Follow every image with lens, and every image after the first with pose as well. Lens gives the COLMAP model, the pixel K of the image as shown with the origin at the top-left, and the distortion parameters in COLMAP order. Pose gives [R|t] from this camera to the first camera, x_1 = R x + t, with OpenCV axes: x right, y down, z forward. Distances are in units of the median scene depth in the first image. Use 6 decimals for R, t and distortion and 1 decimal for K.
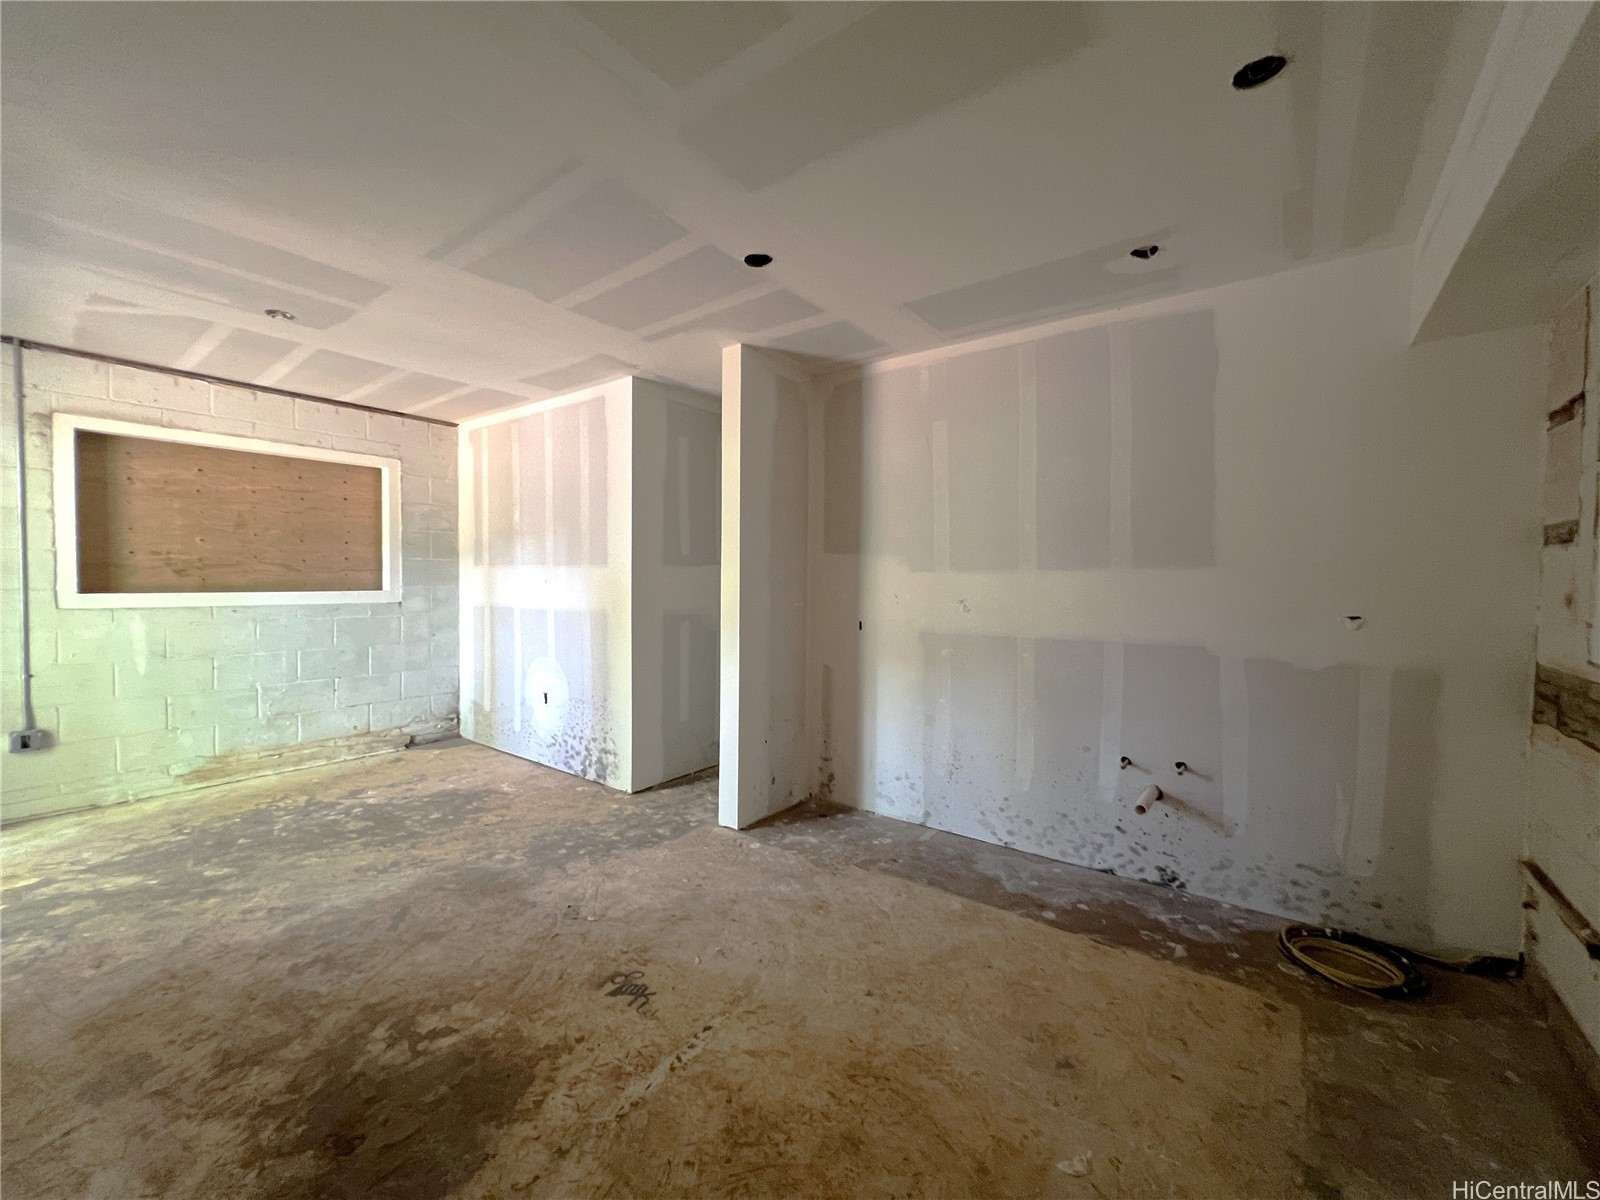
lens RADIAL K [[646.1, 0, 800.0], [0, 646.1, 600.0], [0, 0, 1]] dist [-0.005790, 0.000696]
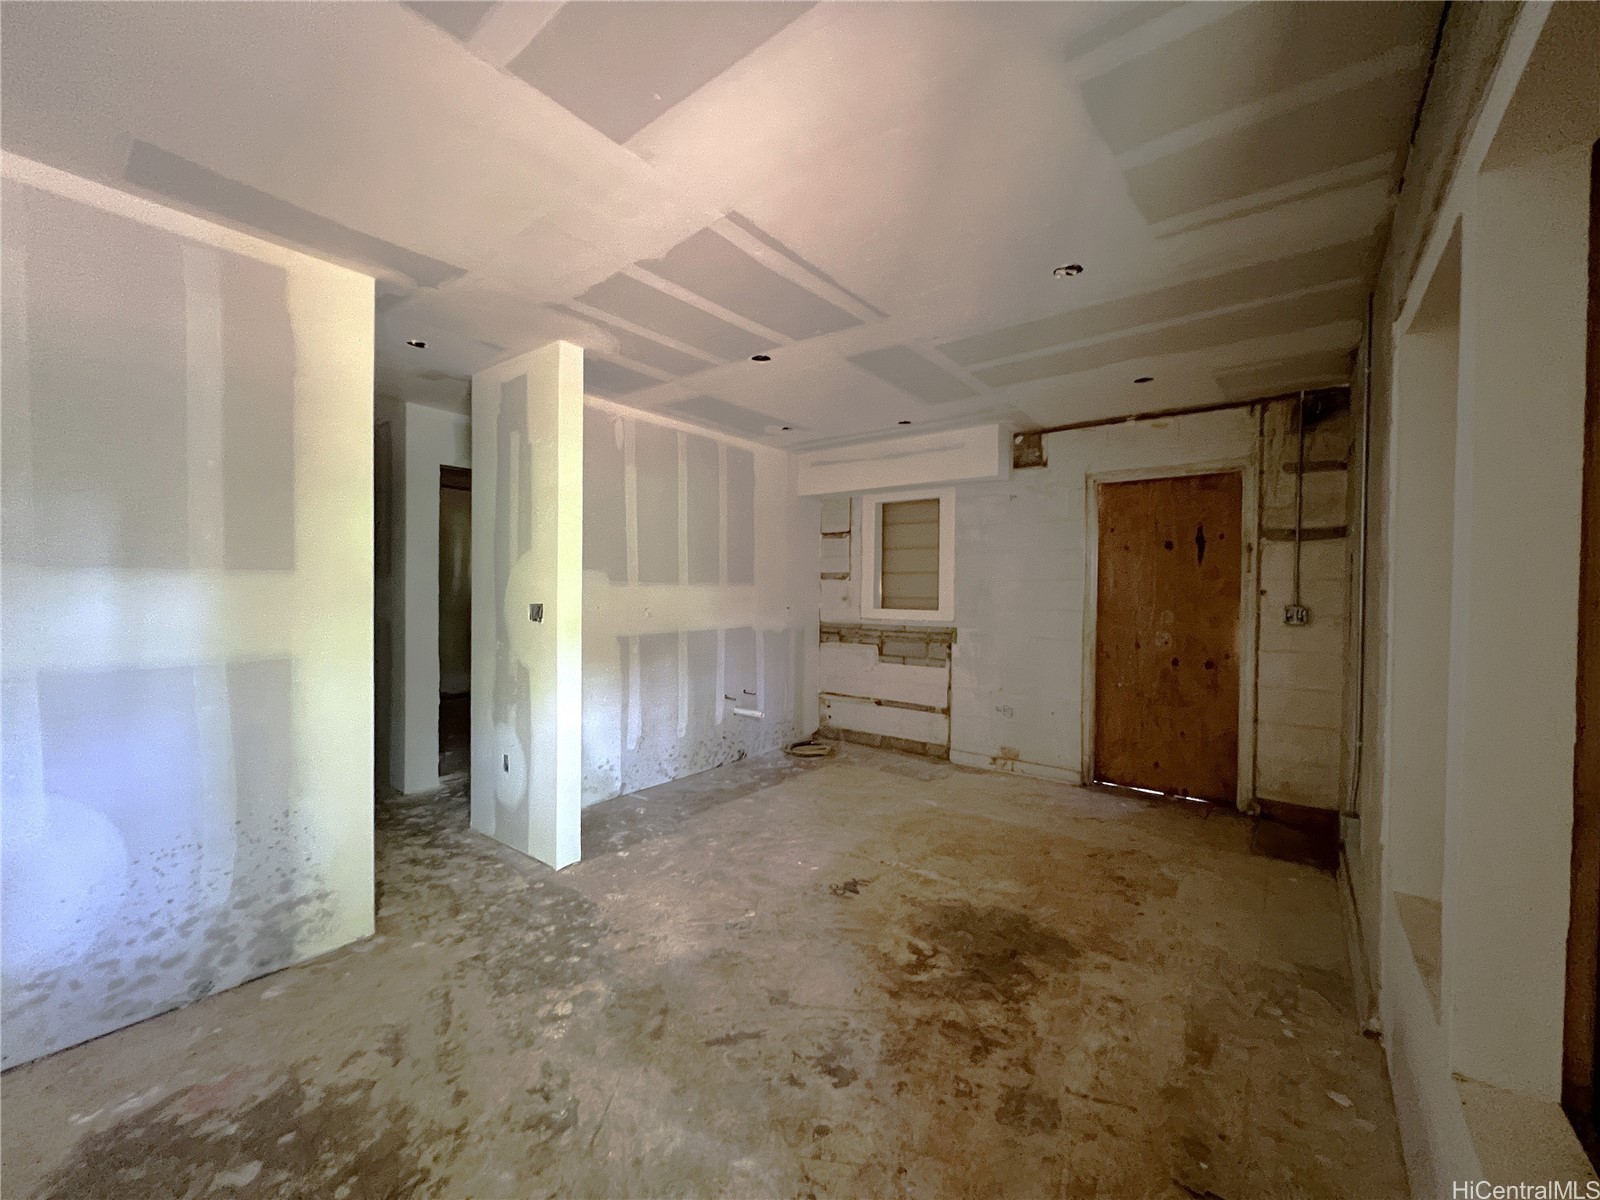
lens RADIAL K [[635.6, 0, 800.0], [0, 635.6, 600.0], [0, 0, 1]] dist [-0.000529, 0.000240]
pose [[0.015647, -0.026614, 0.999523, -1.182414], [0.019304, 0.999467, 0.026310, -0.050608], [-0.999691, 0.018883, 0.016152, 0.769224]]
